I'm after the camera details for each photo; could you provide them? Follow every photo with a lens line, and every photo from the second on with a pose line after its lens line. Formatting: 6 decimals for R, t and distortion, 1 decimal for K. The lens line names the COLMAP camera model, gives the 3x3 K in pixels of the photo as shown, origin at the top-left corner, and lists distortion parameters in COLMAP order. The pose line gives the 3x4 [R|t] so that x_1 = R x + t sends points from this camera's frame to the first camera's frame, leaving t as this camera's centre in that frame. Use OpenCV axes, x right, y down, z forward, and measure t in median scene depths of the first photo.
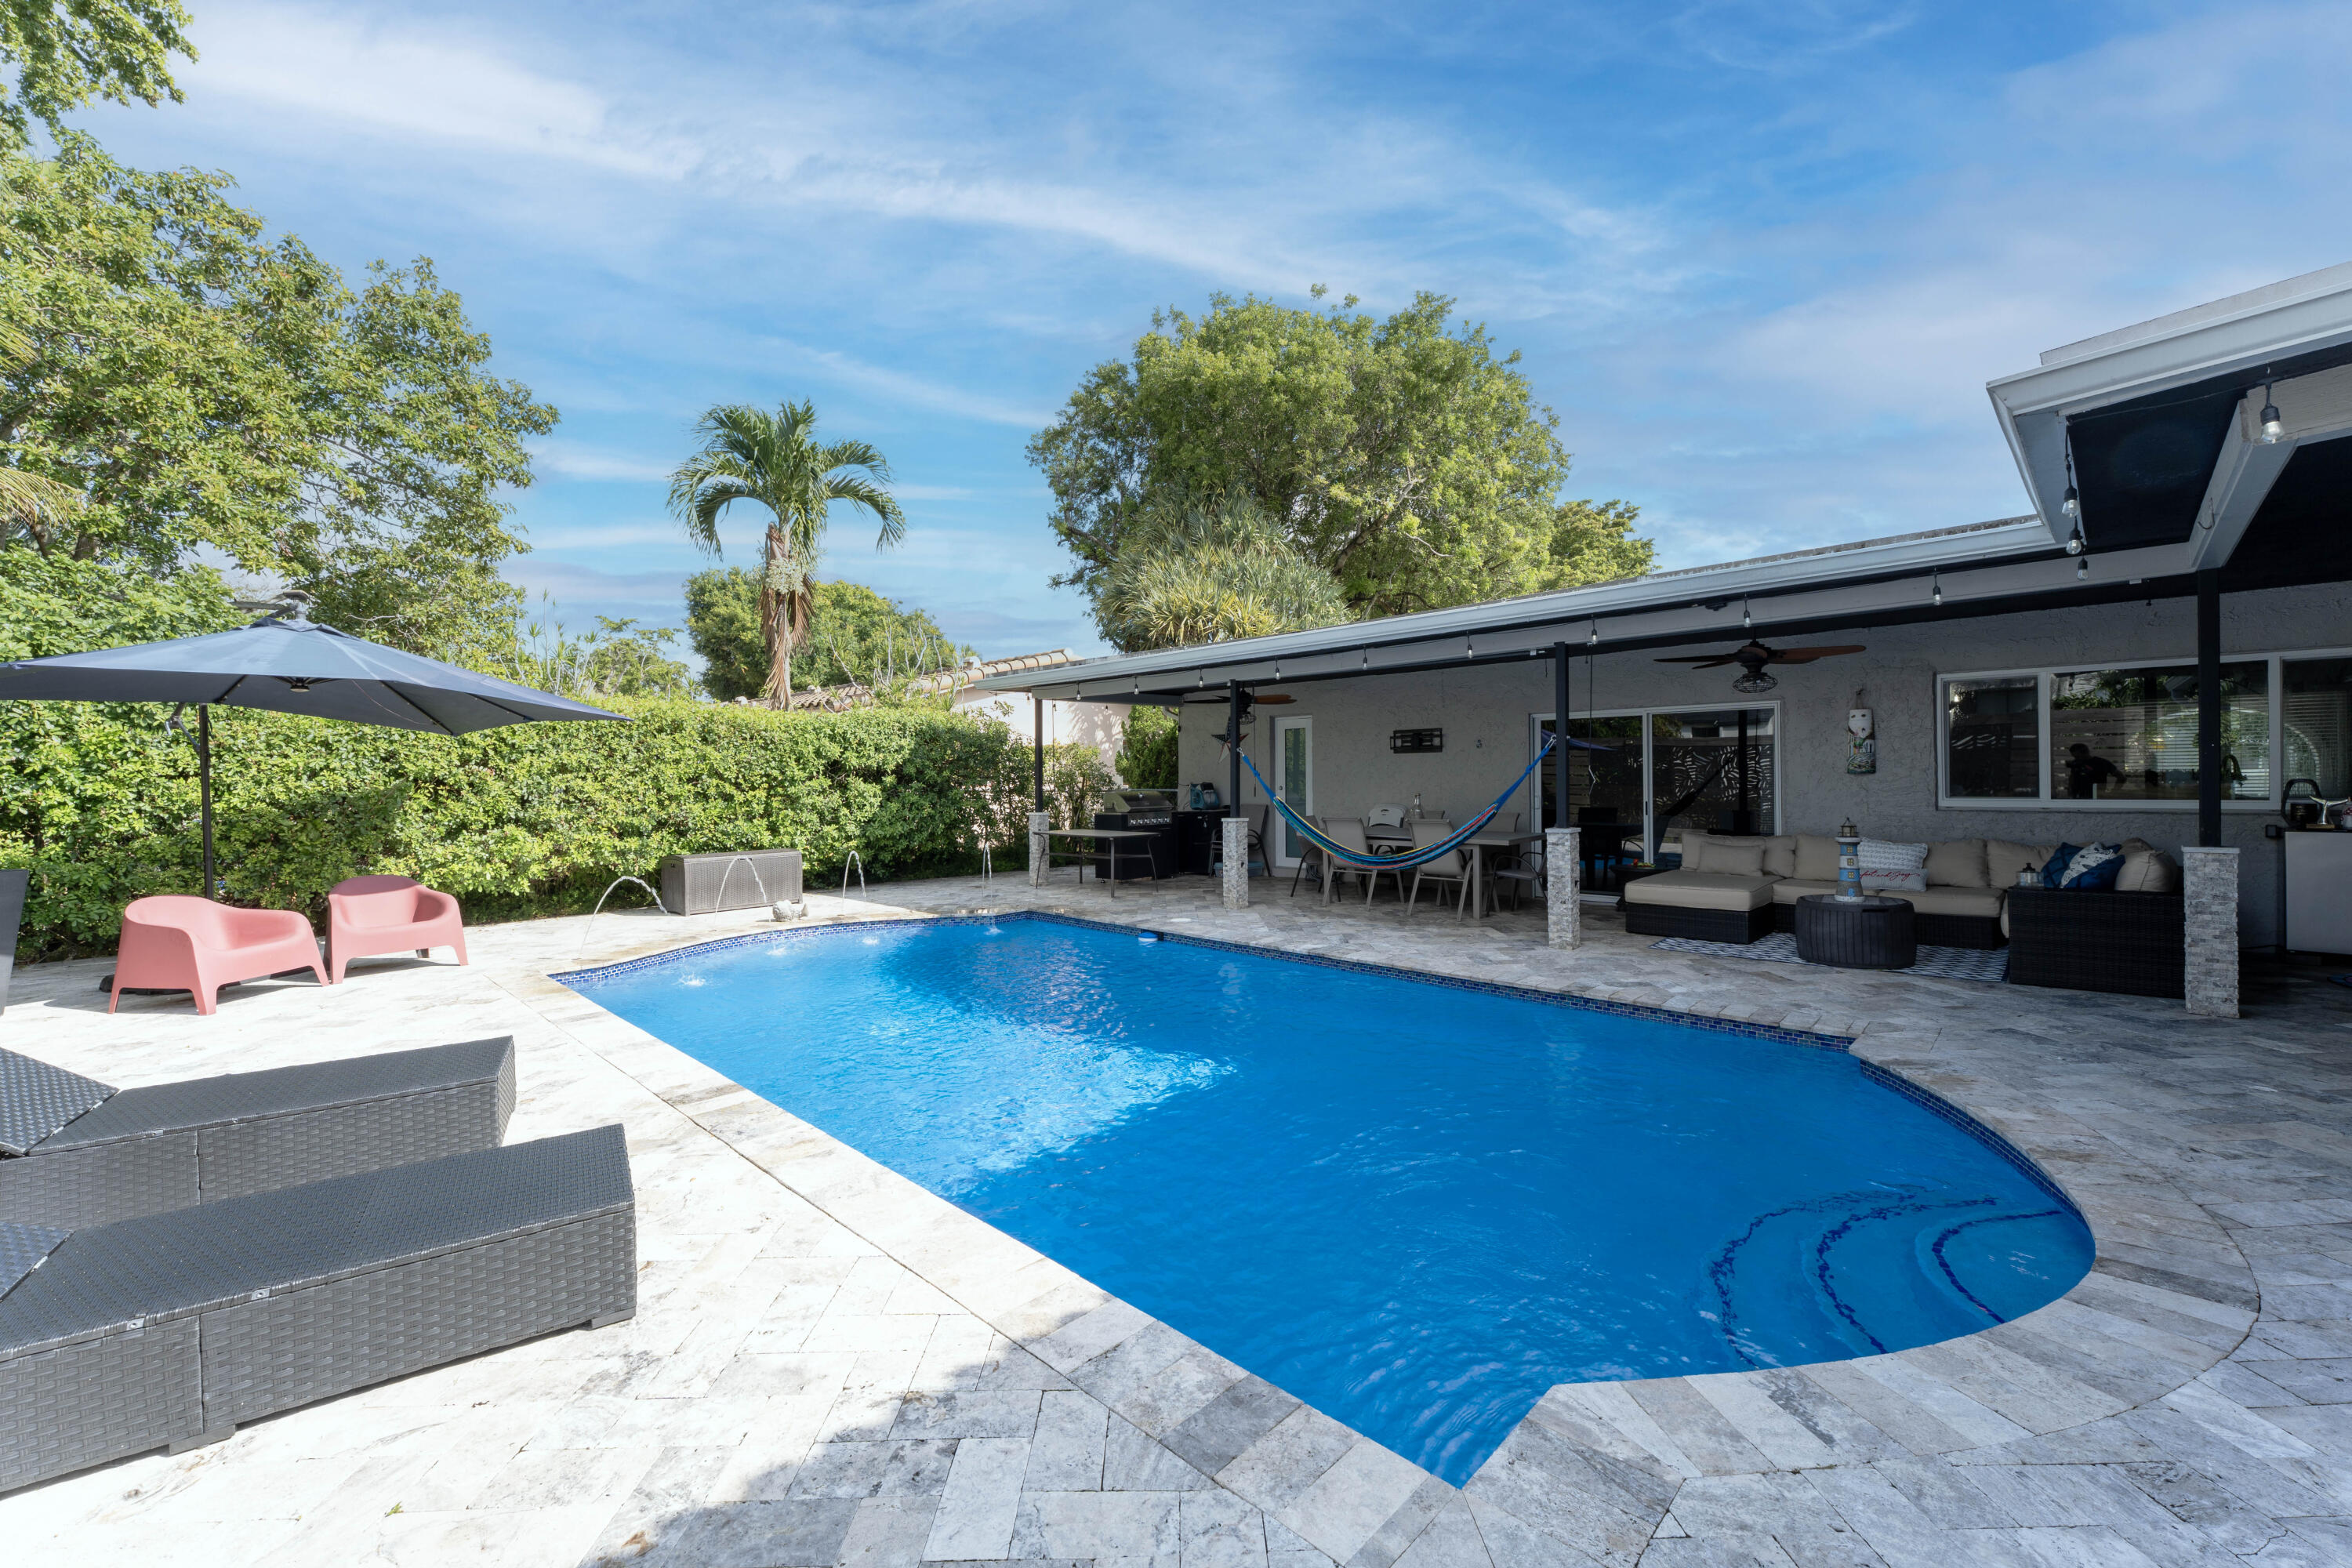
lens RADIAL K [[936.2, 0, 1172.8], [0, 936.2, 782.5], [0, 0, 1]] dist [0.001572, -0.000499]
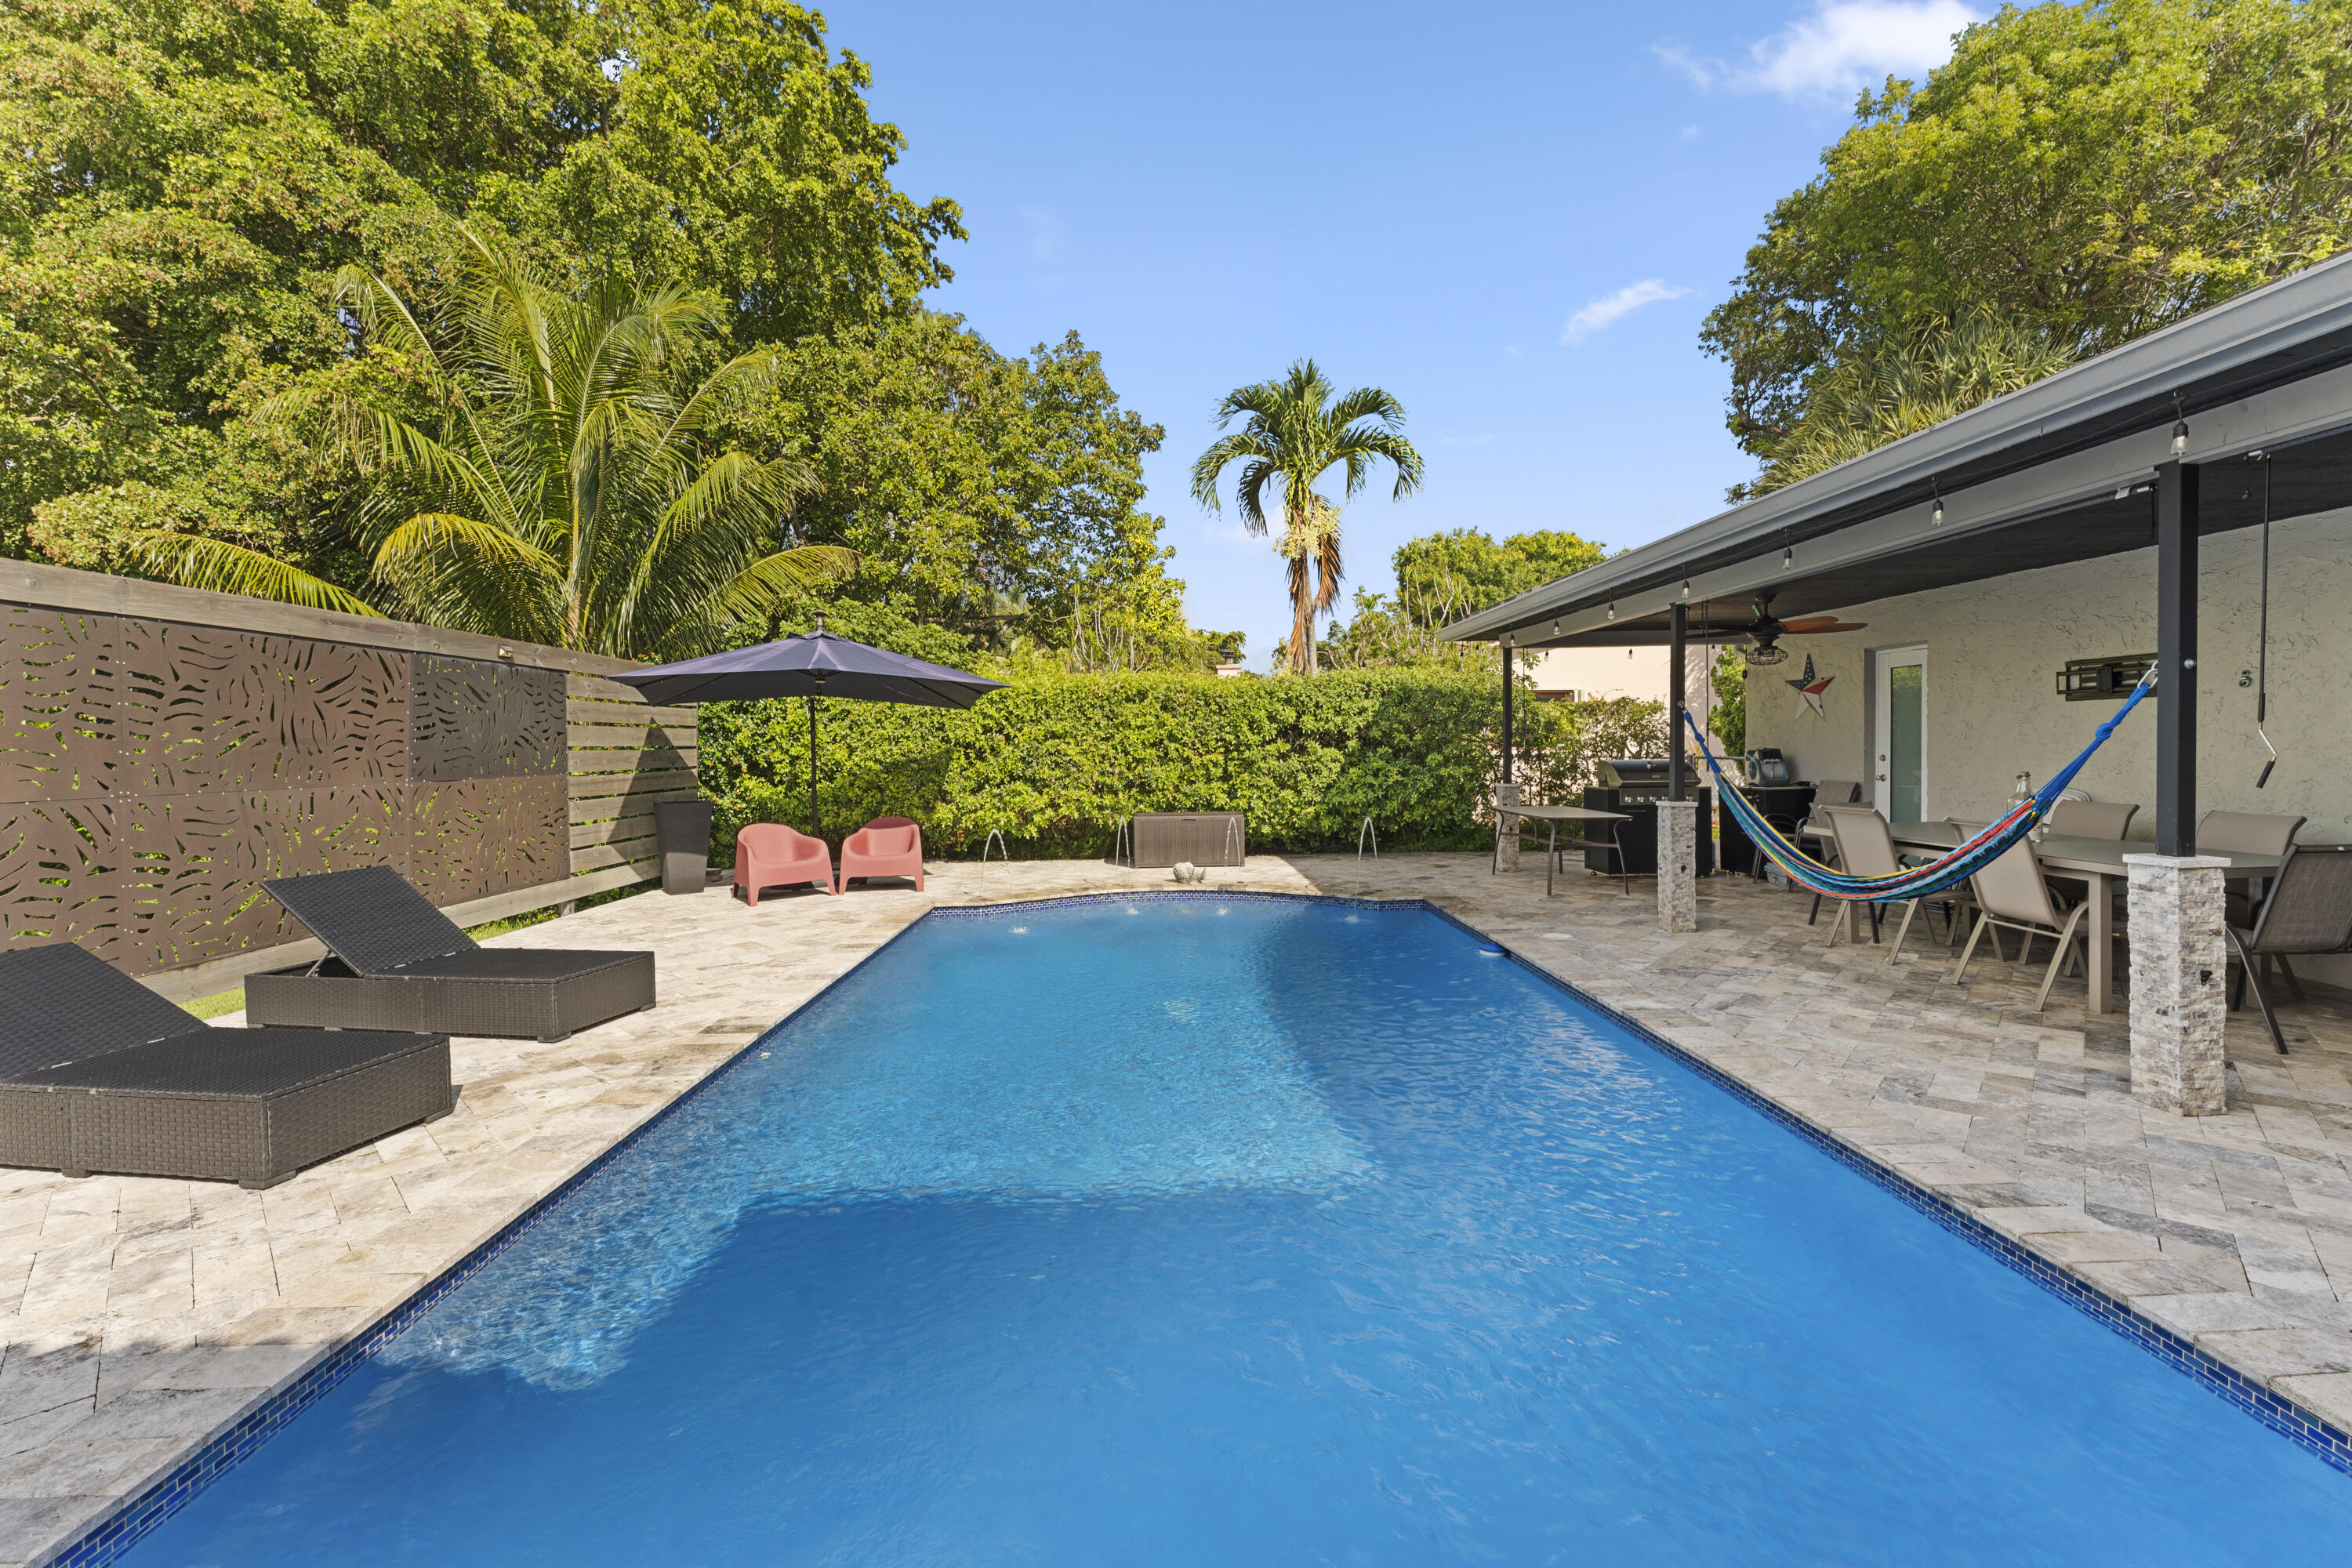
lens RADIAL K [[954.4, 0, 1185.2], [0, 954.4, 756.3], [0, 0, 1]] dist [-0.000141, -0.000420]
pose [[0.722333, 0.011179, -0.691455, 0.251331], [-0.000509, 0.999878, 0.015634, -0.005760], [0.691546, -0.010940, 0.722250, 0.198838]]
